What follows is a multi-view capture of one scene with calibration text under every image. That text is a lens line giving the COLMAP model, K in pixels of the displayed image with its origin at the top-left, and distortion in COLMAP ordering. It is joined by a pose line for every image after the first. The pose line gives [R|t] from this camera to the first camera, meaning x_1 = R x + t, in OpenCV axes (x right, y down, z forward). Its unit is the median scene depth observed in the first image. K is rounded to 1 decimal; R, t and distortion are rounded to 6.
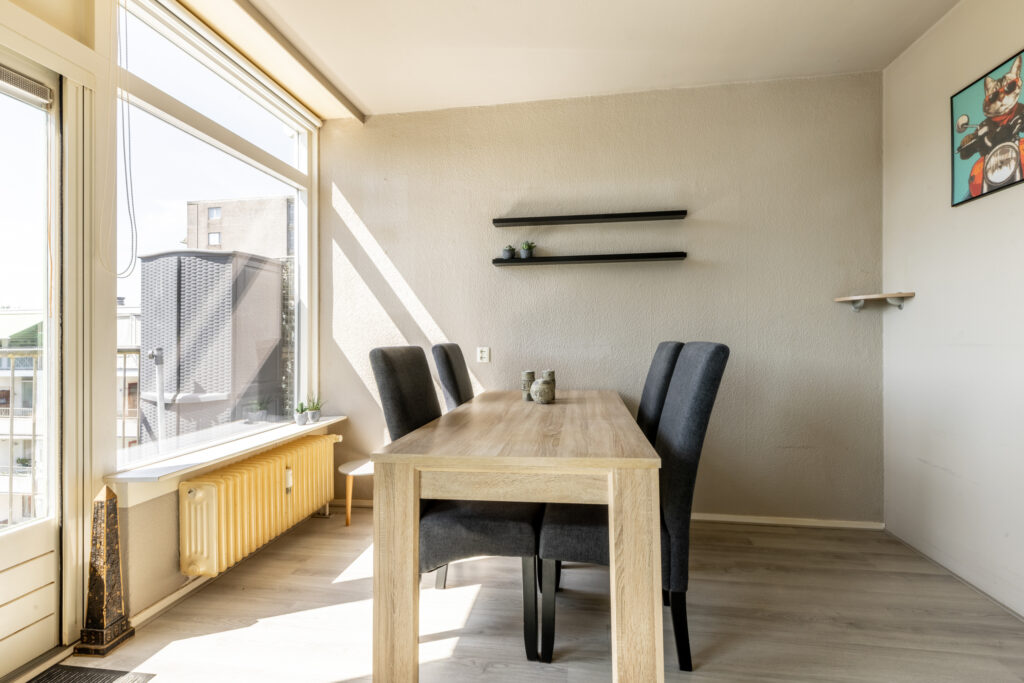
lens RADIAL K [[461.6, 0, 525.7], [0, 461.6, 343.5], [0, 0, 1]] dist [-0.000931, 0.000355]
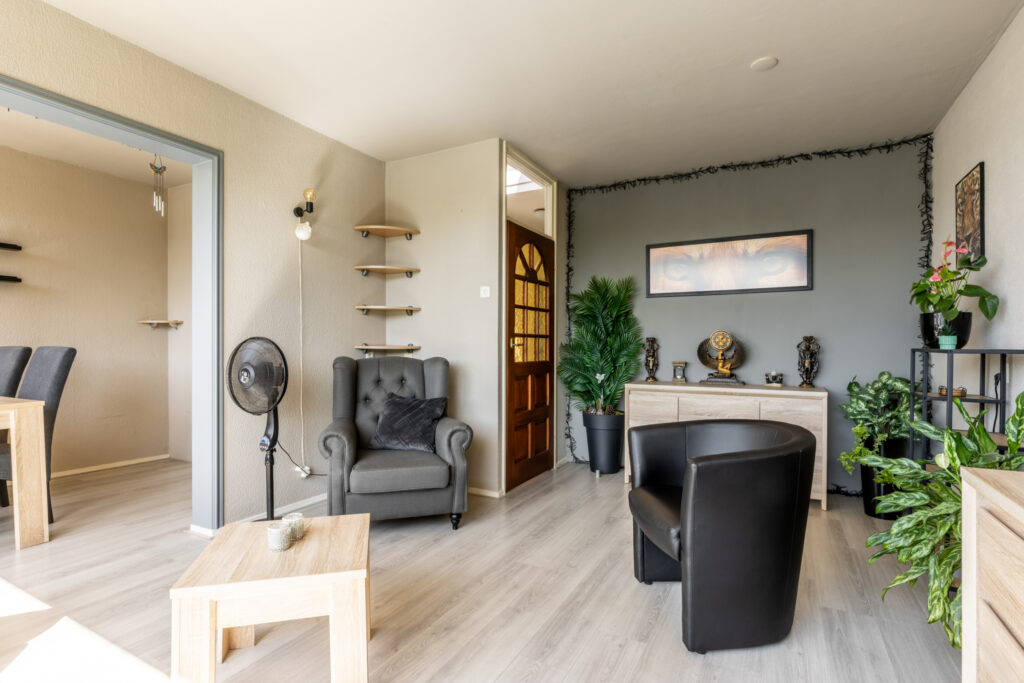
lens RADIAL K [[497.6, 0, 514.9], [0, 497.6, 342.6], [0, 0, 1]] dist [-0.006675, 0.001259]
pose [[0.344743, 0.017739, 0.938530, -0.557967], [-0.001886, 0.999832, -0.018205, 0.009798], [-0.938695, 0.004506, 0.344718, -0.916095]]
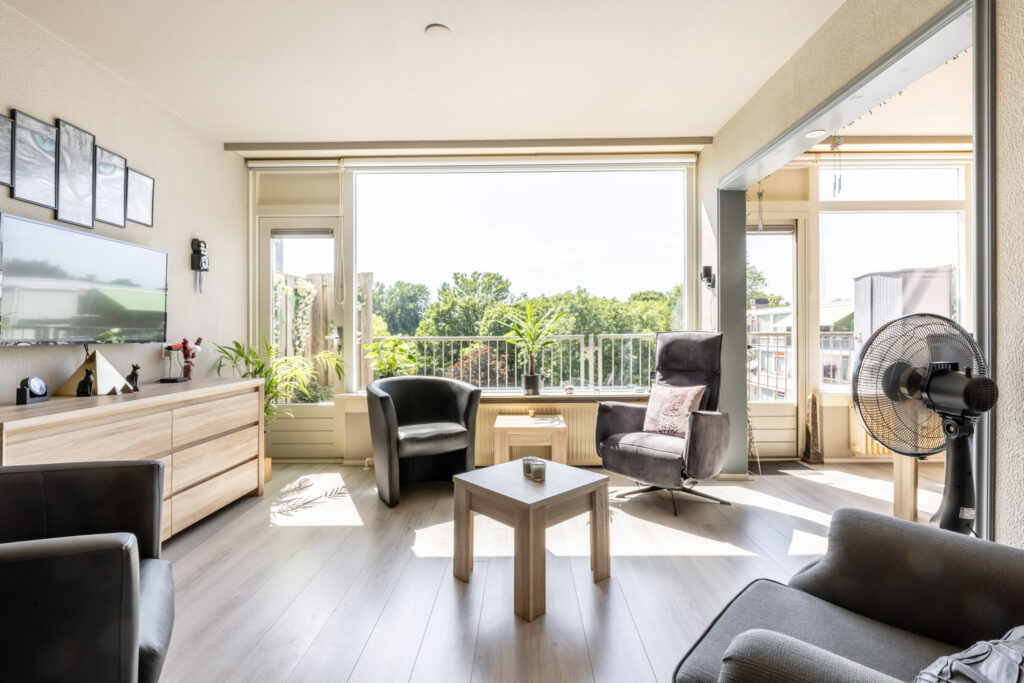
lens RADIAL K [[477.3, 0, 513.1], [0, 477.3, 324.9], [0, 0, 1]] dist [-0.001547, -0.000221]
pose [[0.122138, -0.009592, -0.992467, 0.881797], [0.000764, 0.999954, -0.009570, -0.004002], [0.992513, 0.000411, 0.122140, -0.531314]]
